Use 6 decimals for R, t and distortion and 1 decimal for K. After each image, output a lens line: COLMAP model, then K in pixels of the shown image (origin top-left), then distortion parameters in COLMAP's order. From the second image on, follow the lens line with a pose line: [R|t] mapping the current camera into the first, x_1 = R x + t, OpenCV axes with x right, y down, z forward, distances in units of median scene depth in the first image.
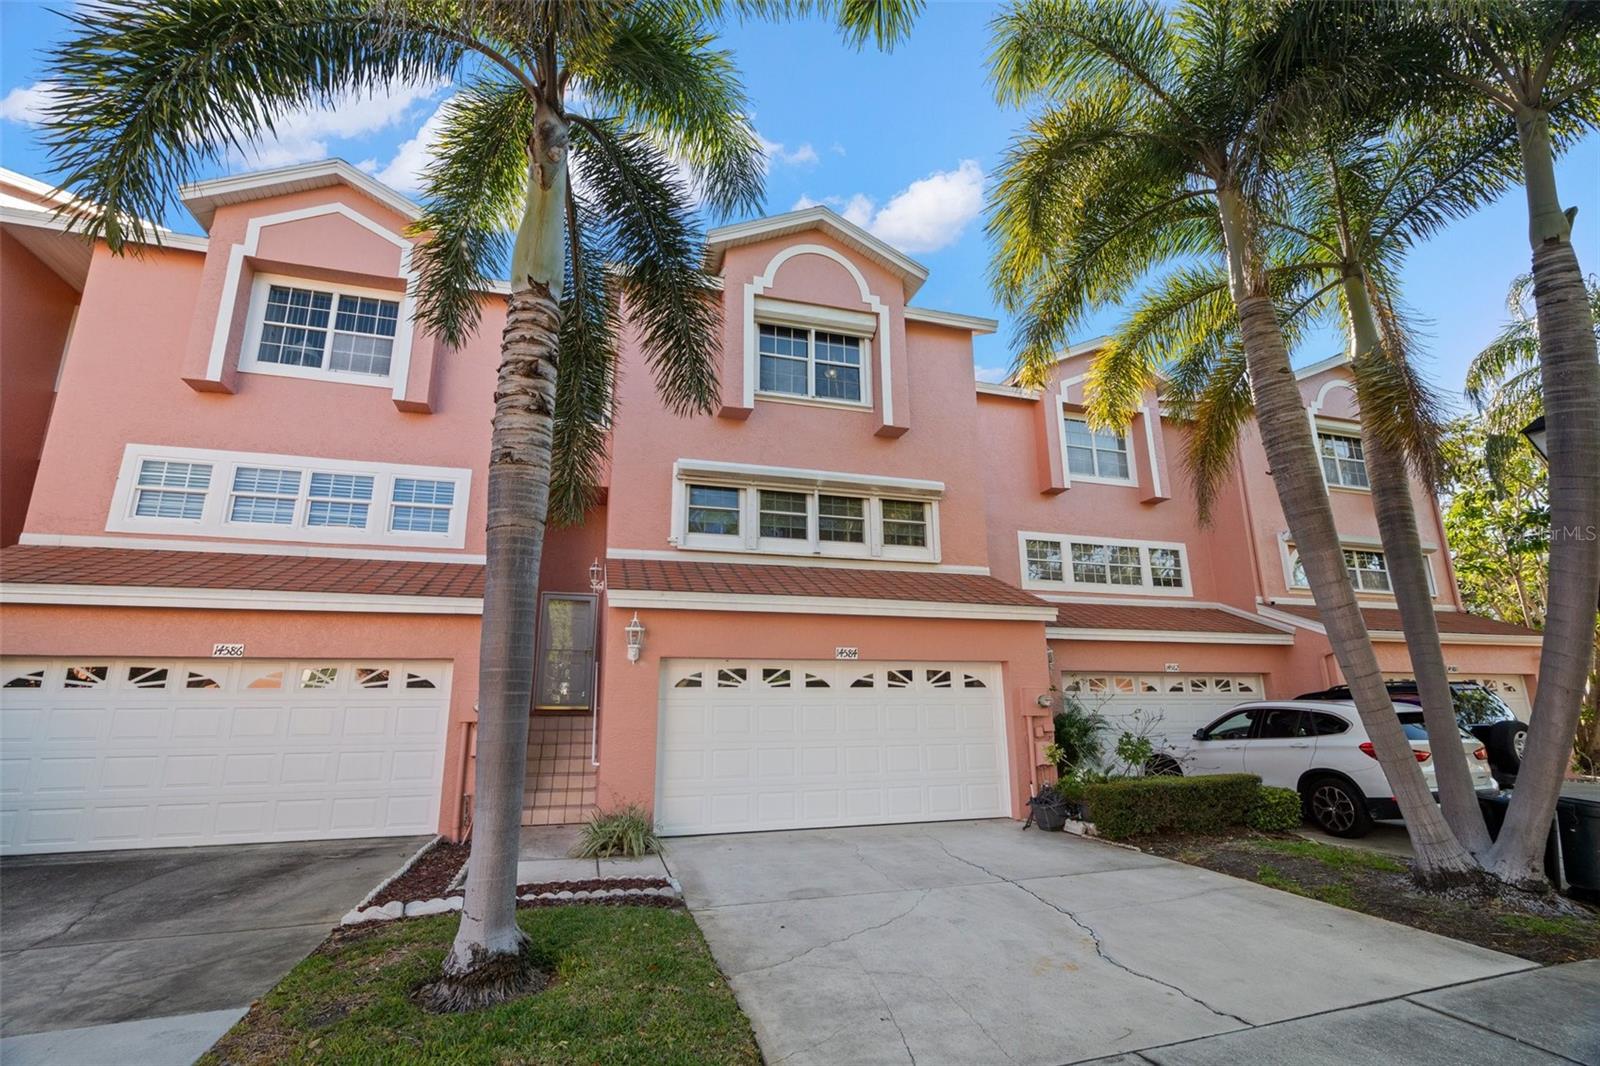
lens RADIAL K [[714.3, 0, 797.8], [0, 714.3, 534.5], [0, 0, 1]] dist [-0.003076, 0.000942]
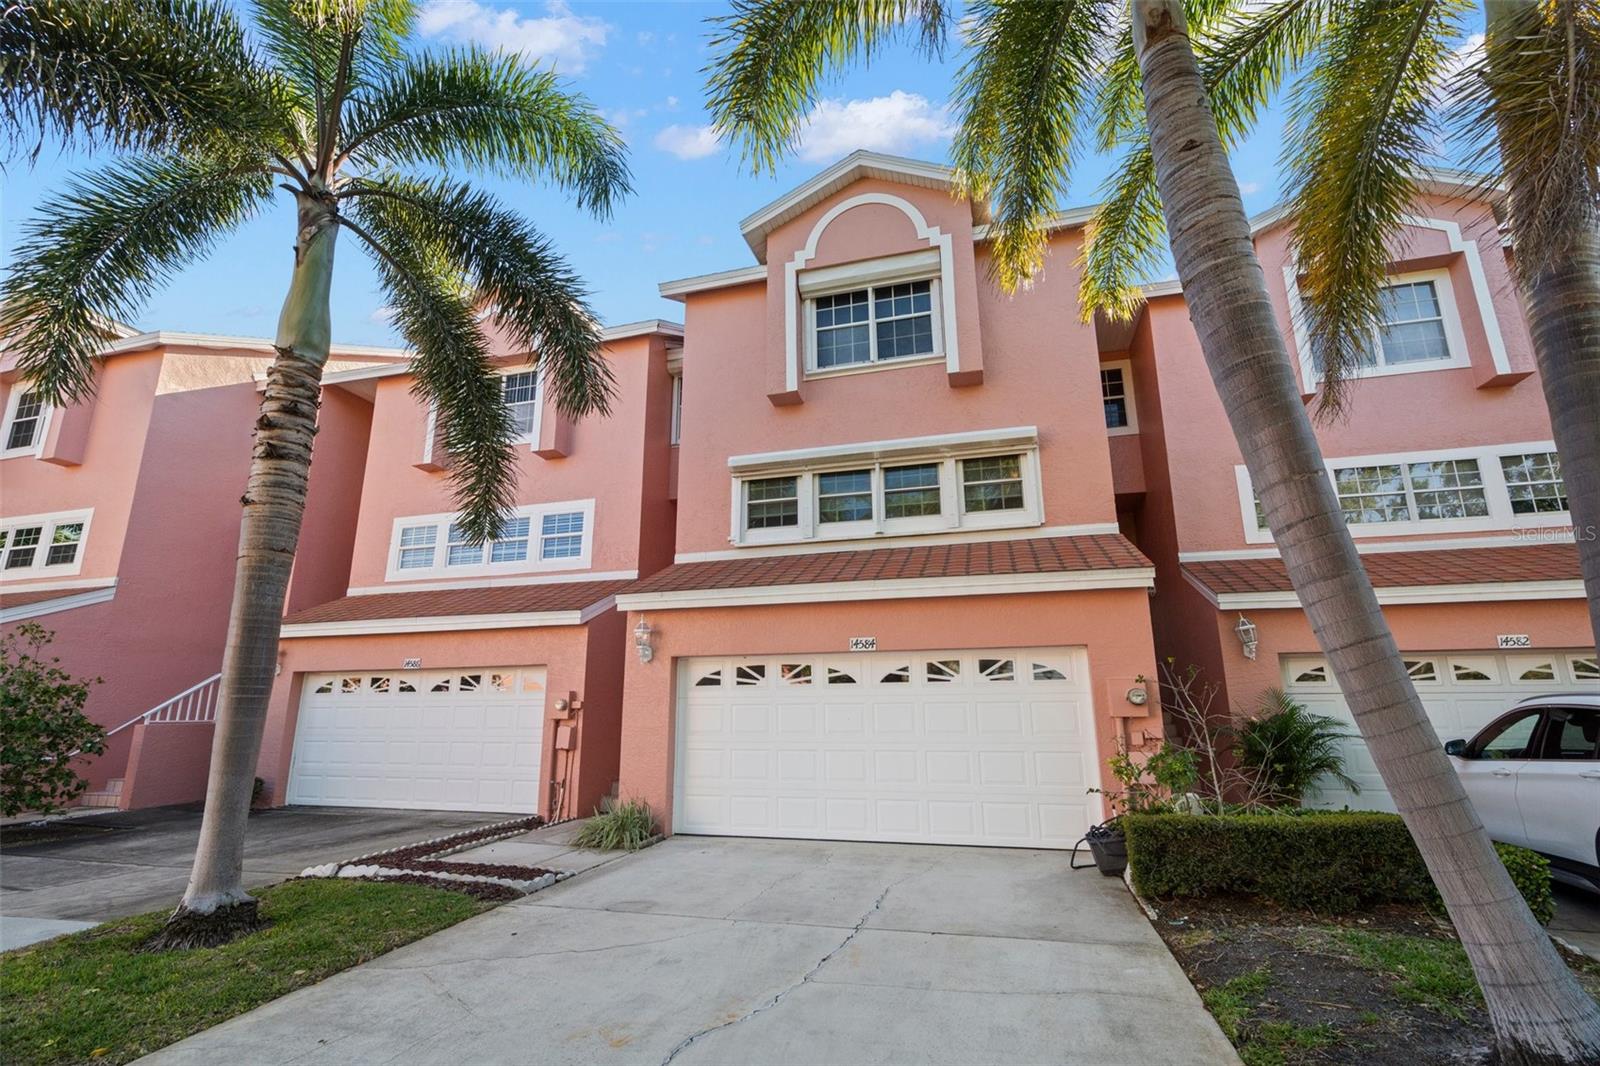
lens RADIAL K [[714.3, 0, 797.8], [0, 714.3, 534.5], [0, 0, 1]] dist [-0.003076, 0.000942]
pose [[0.848845, -0.123983, -0.513898, 0.435773], [0.126592, 0.991498, -0.030107, 0.045334], [0.513262, -0.039499, 0.857323, 0.195159]]
